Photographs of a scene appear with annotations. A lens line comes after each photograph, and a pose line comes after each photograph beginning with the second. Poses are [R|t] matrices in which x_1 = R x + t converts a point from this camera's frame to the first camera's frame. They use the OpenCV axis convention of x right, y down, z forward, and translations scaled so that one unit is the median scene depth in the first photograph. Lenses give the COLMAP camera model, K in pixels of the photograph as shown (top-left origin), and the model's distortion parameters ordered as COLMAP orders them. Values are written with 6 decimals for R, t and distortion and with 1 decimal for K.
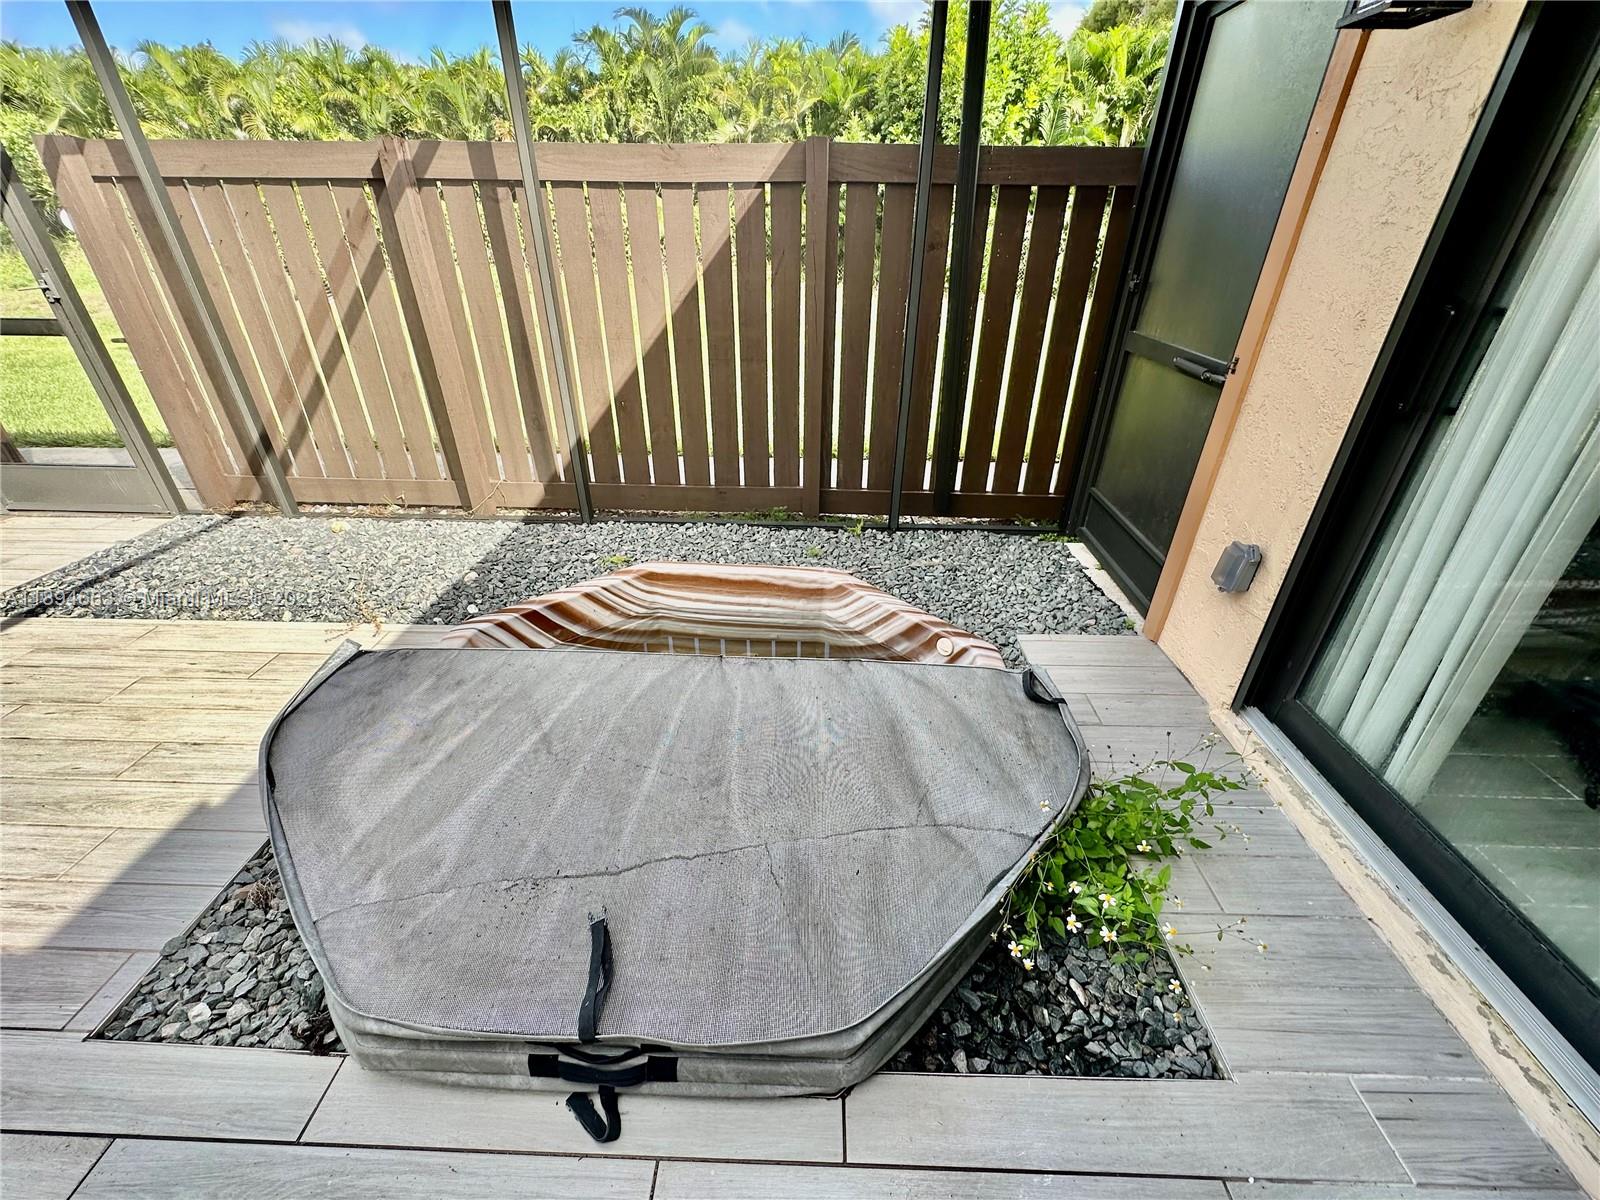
lens RADIAL K [[643.7, 0, 800.8], [0, 643.7, 596.4], [0, 0, 1]] dist [-0.003794, 0.000154]
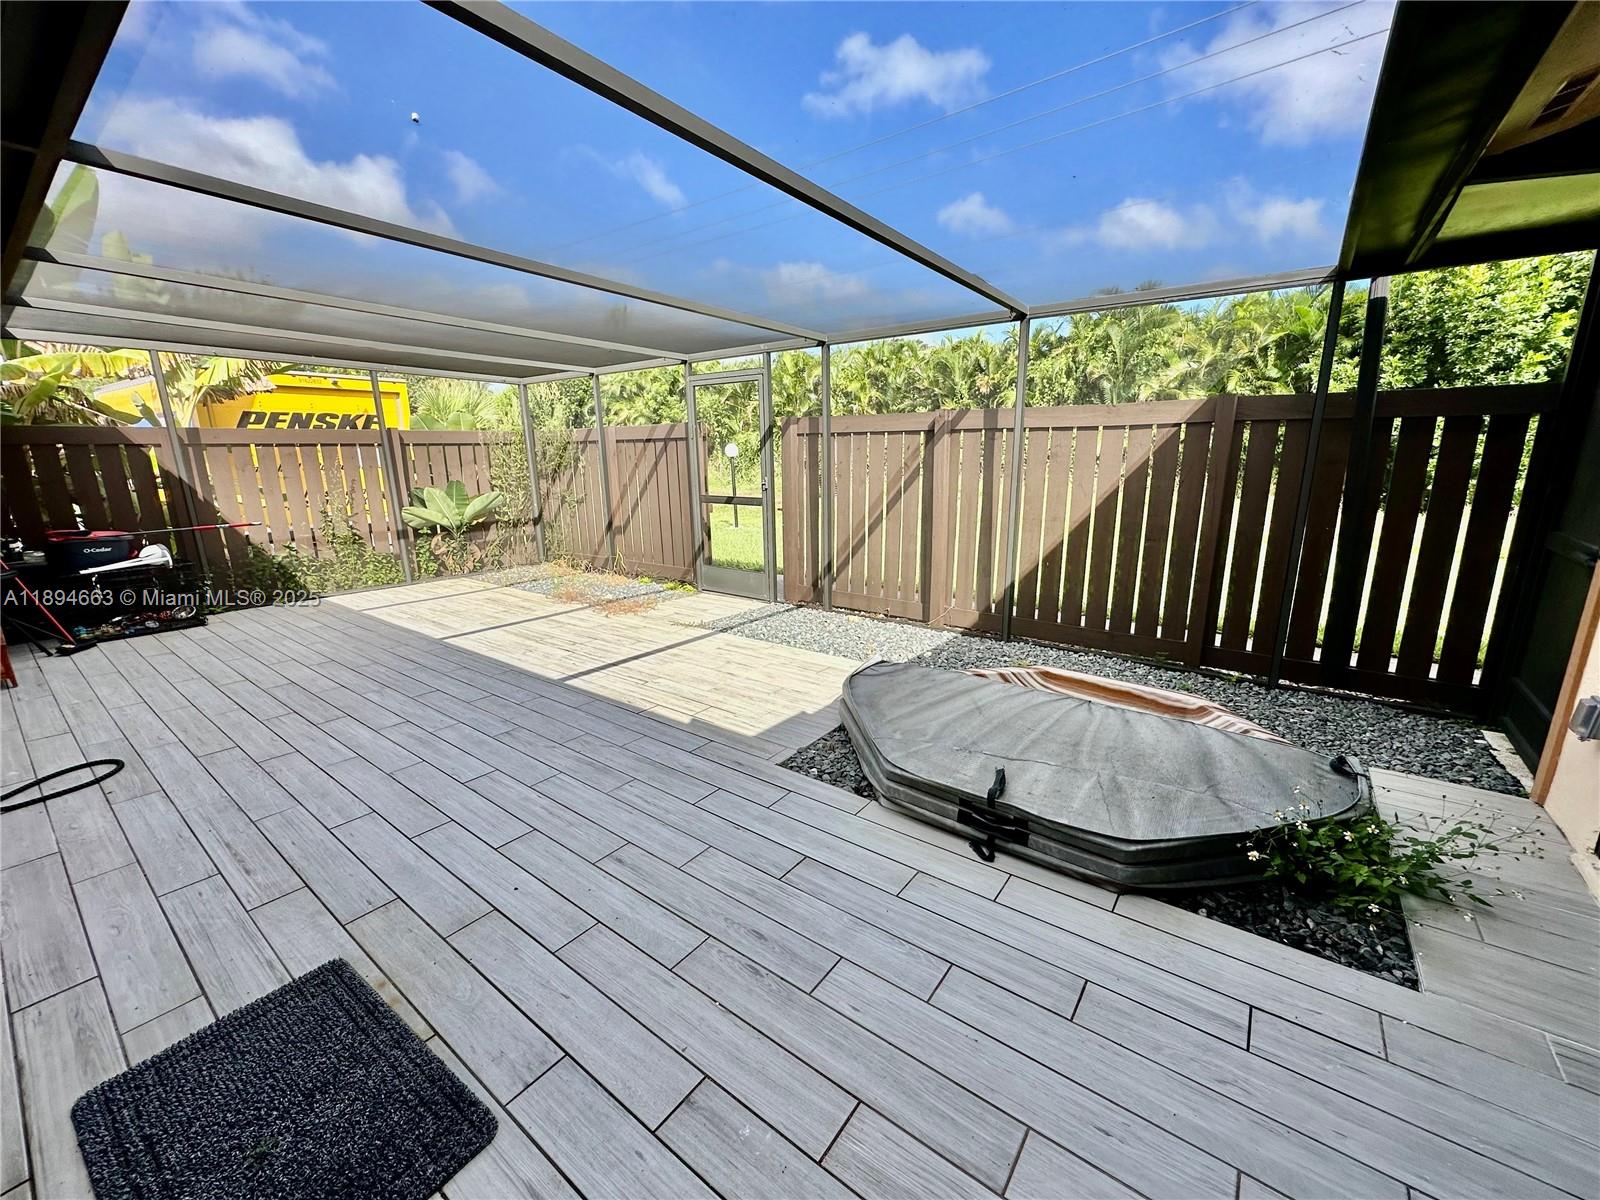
lens RADIAL K [[639.3, 0, 798.7], [0, 639.3, 597.3], [0, 0, 1]] dist [-0.003667, 0.000560]
pose [[0.814735, 0.112812, -0.568754, 0.085547], [-0.270346, 0.941656, -0.200492, 0.199925], [0.512952, 0.317108, 0.797698, -0.379854]]
